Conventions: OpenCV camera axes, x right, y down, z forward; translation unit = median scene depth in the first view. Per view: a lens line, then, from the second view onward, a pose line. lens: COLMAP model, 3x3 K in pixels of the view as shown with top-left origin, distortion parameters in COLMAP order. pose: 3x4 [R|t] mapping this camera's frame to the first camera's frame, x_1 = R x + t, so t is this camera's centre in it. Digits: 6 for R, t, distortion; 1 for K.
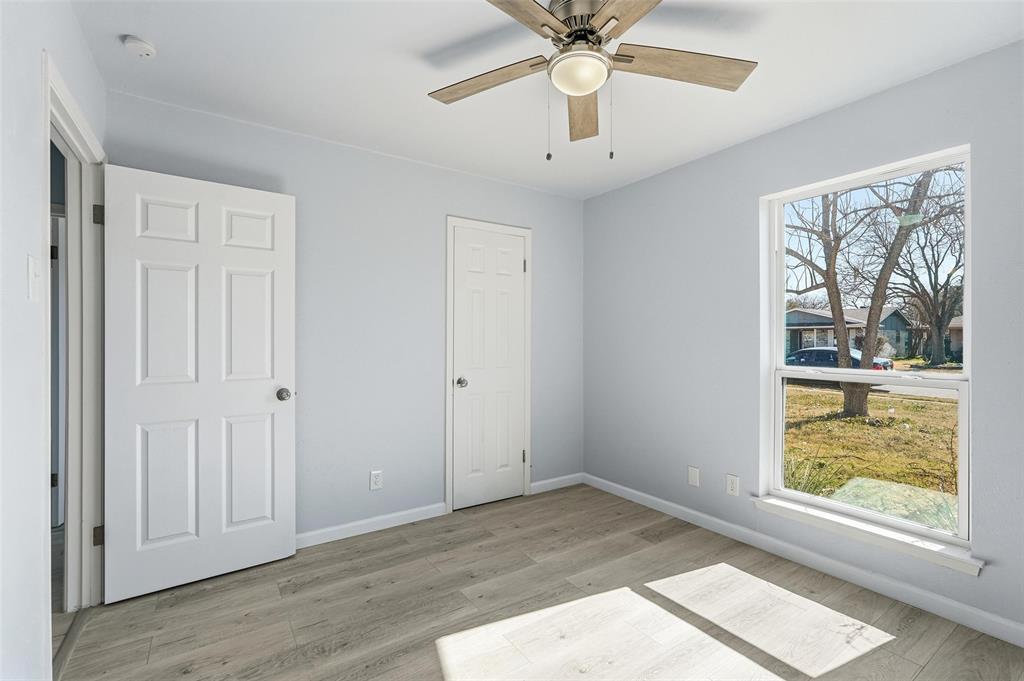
lens RADIAL K [[456.5, 0, 491.9], [0, 456.5, 335.4], [0, 0, 1]] dist [-0.000106, 0.002368]
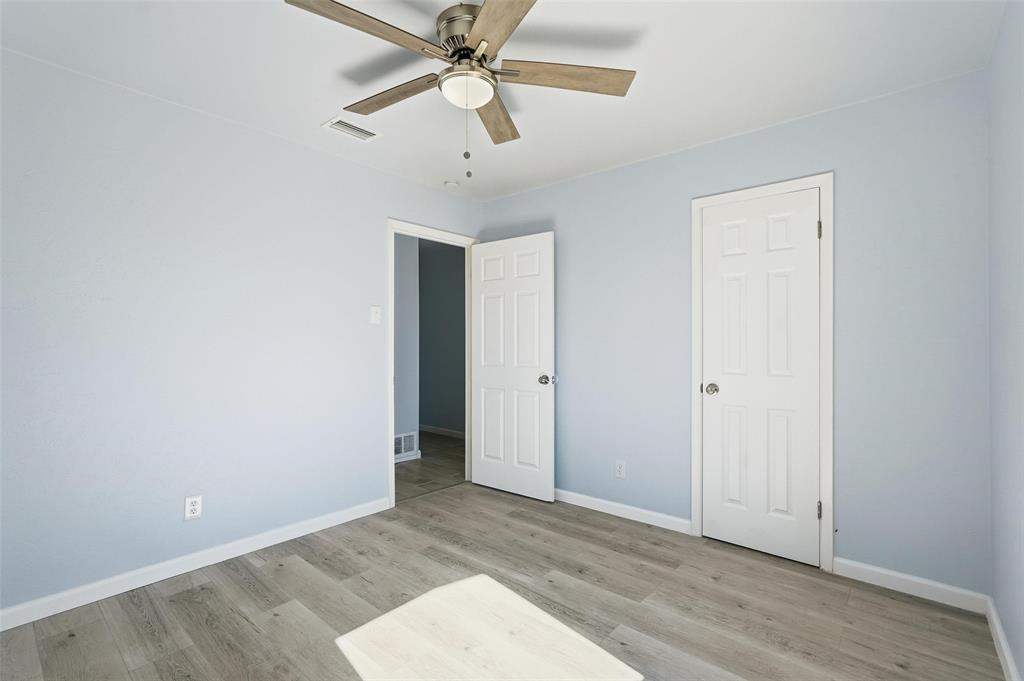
lens RADIAL K [[456.5, 0, 512.8], [0, 456.5, 325.6], [0, 0, 1]] dist [-0.000106, 0.002368]
pose [[0.293291, -0.033329, -0.955442, 0.799339], [0.011154, 0.999443, -0.031440, 0.010141], [0.955958, -0.001436, 0.293500, 0.494906]]
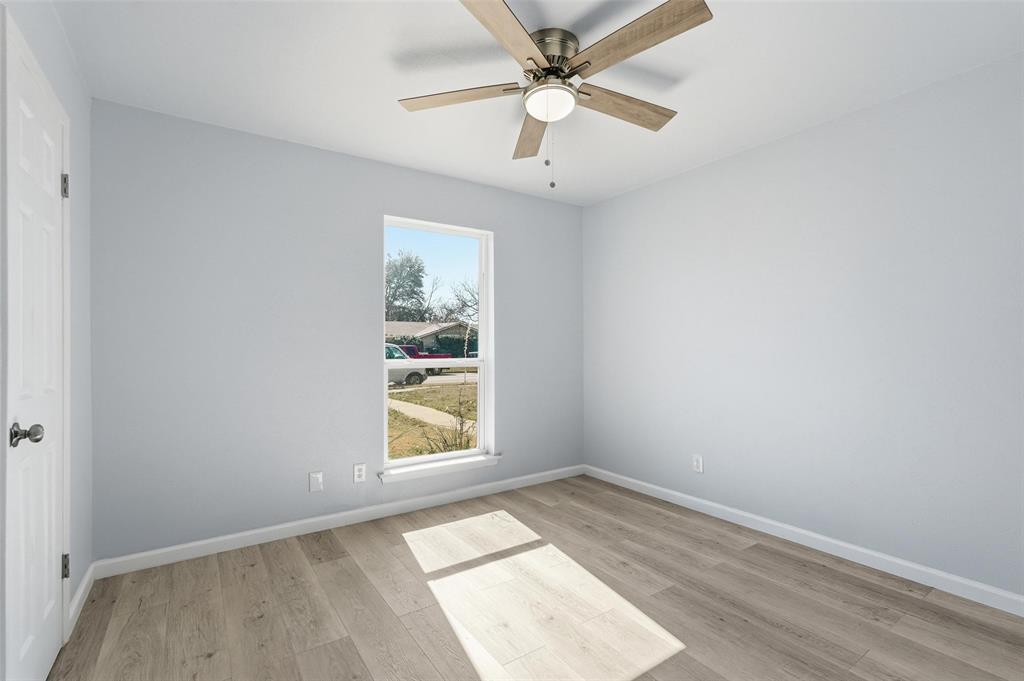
lens RADIAL K [[456.5, 0, 516.9], [0, 456.5, 341.6], [0, 0, 1]] dist [-0.000106, 0.002368]
pose [[-0.028886, 0.014291, 0.999481, -0.601680], [-0.005742, 0.999879, -0.014462, 0.032333], [-0.999566, -0.006157, -0.028800, 0.703369]]
